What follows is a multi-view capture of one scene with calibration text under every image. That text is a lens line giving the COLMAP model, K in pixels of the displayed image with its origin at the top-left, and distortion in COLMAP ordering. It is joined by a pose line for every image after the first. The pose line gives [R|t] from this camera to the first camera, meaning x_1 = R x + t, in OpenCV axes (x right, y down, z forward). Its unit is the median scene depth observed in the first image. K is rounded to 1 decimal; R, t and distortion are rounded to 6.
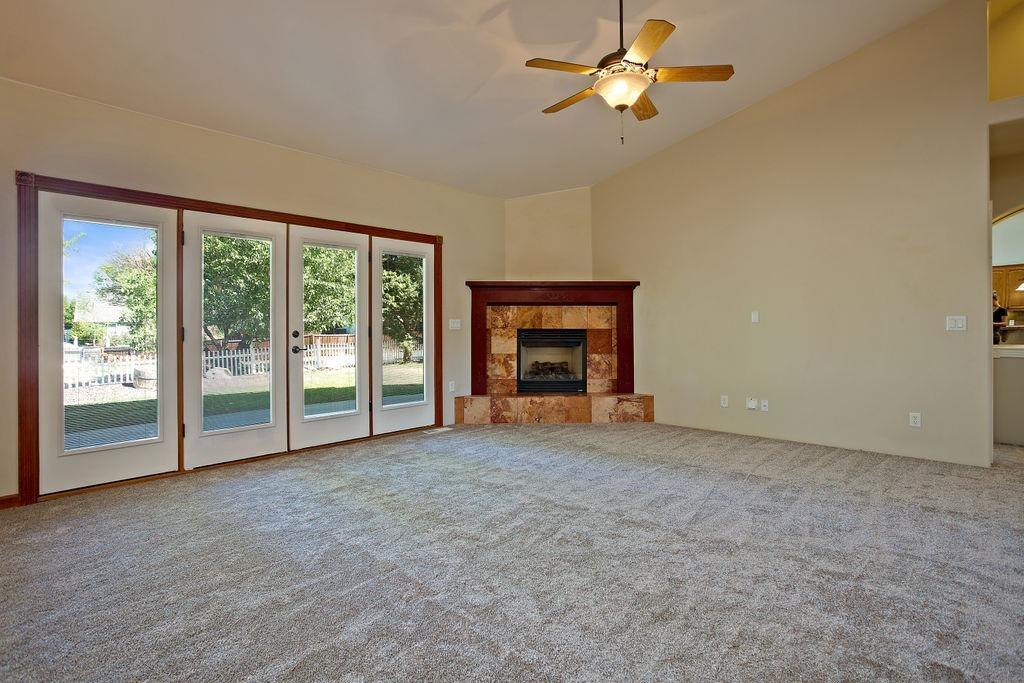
lens RADIAL K [[498.4, 0, 520.7], [0, 498.4, 319.4], [0, 0, 1]] dist [-0.060542, 0.030483]
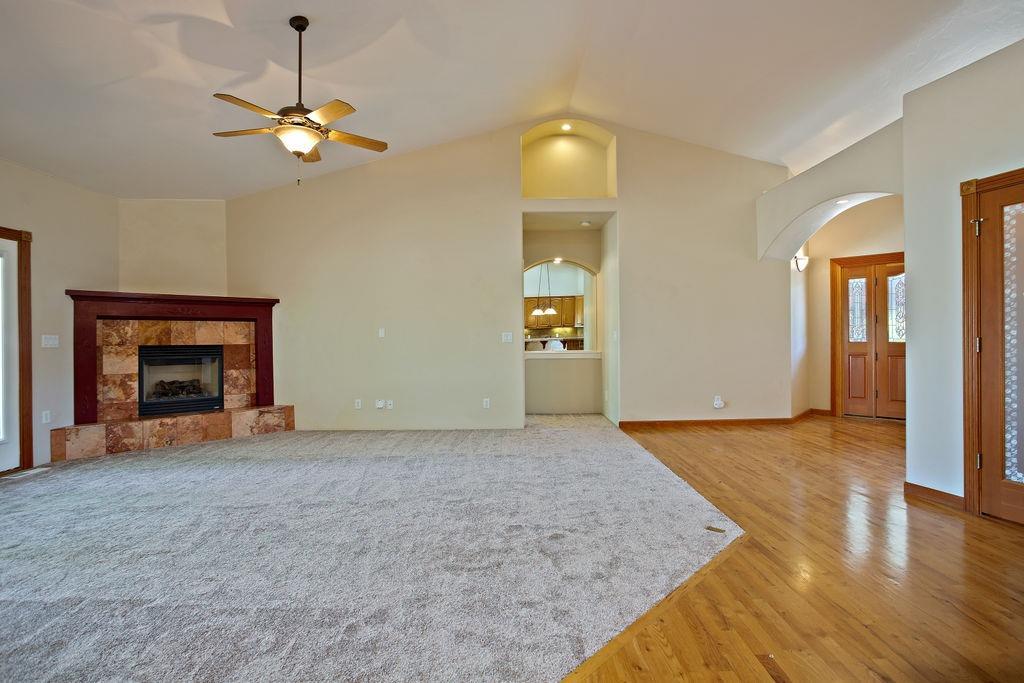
lens RADIAL K [[498.4, 0, 520.7], [0, 498.4, 319.4], [0, 0, 1]] dist [-0.060542, 0.030483]
pose [[0.709800, 0.020740, 0.704098, -0.144699], [0.000634, 0.999547, -0.030082, -0.001699], [-0.704403, 0.021799, 0.709465, -0.118475]]
